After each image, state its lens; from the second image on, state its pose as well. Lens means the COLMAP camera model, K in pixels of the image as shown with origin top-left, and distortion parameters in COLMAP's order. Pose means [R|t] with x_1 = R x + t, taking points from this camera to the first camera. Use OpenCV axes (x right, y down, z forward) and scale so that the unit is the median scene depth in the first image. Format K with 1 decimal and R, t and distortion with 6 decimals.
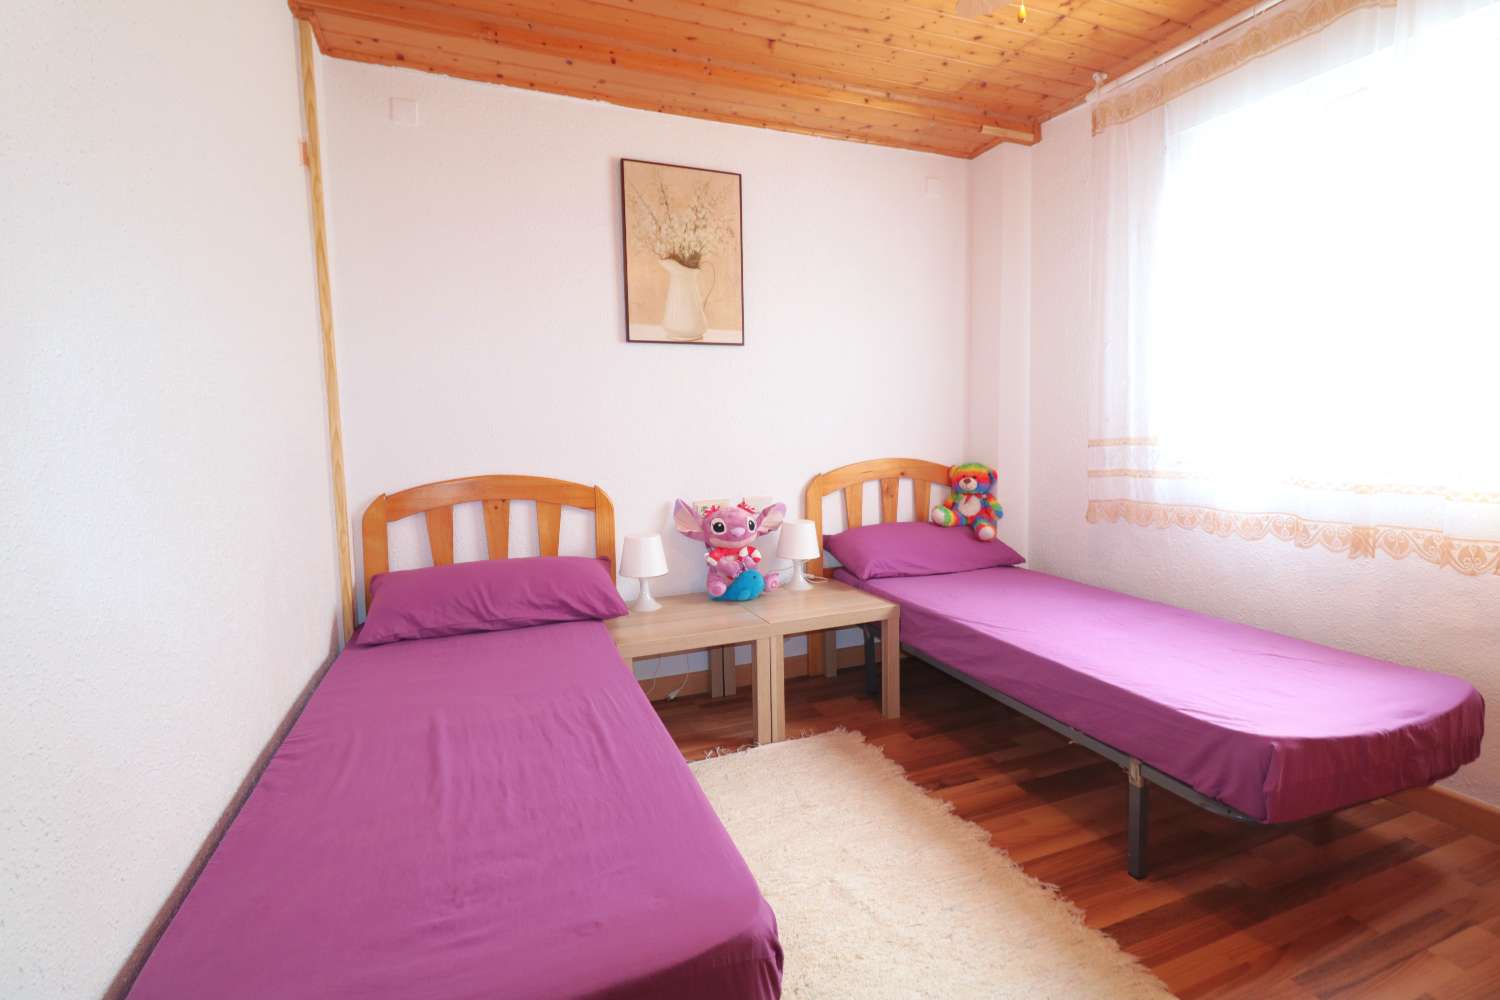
lens RADIAL K [[687.5, 0, 740.4], [0, 687.5, 486.4], [0, 0, 1]] dist [0.001950, 0.000669]
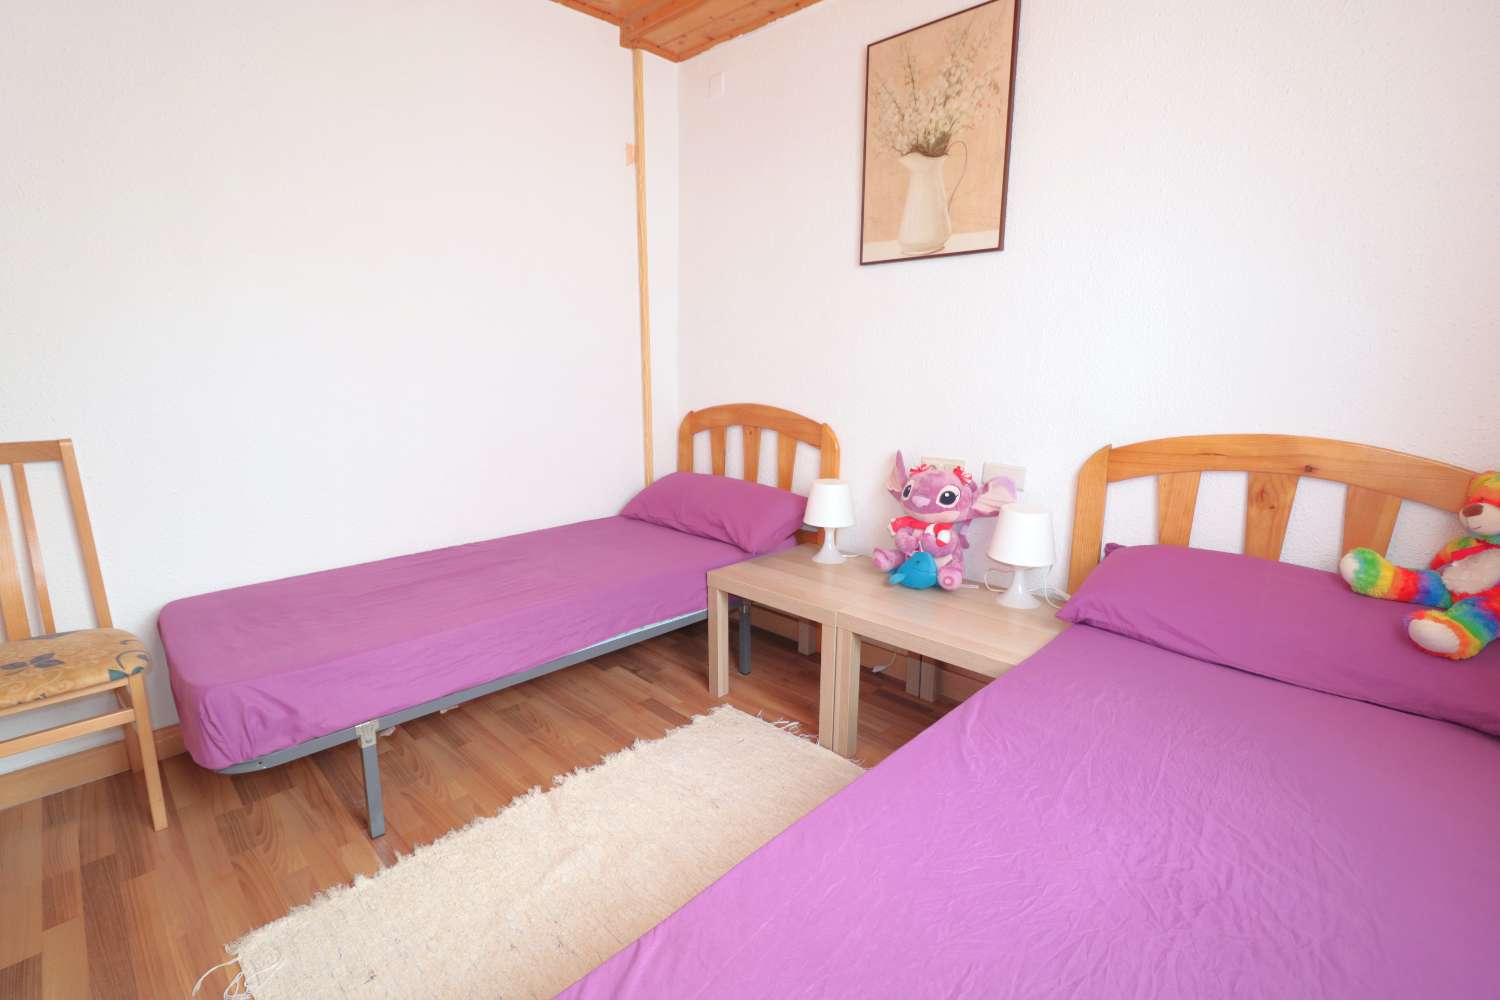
lens RADIAL K [[687.5, 0, 740.4], [0, 687.5, 486.4], [0, 0, 1]] dist [0.001950, 0.000669]
pose [[0.408177, 0.183586, -0.894252, 0.603935], [-0.088929, 0.982908, 0.161195, -0.057828], [0.908561, 0.013729, 0.417527, 0.482913]]
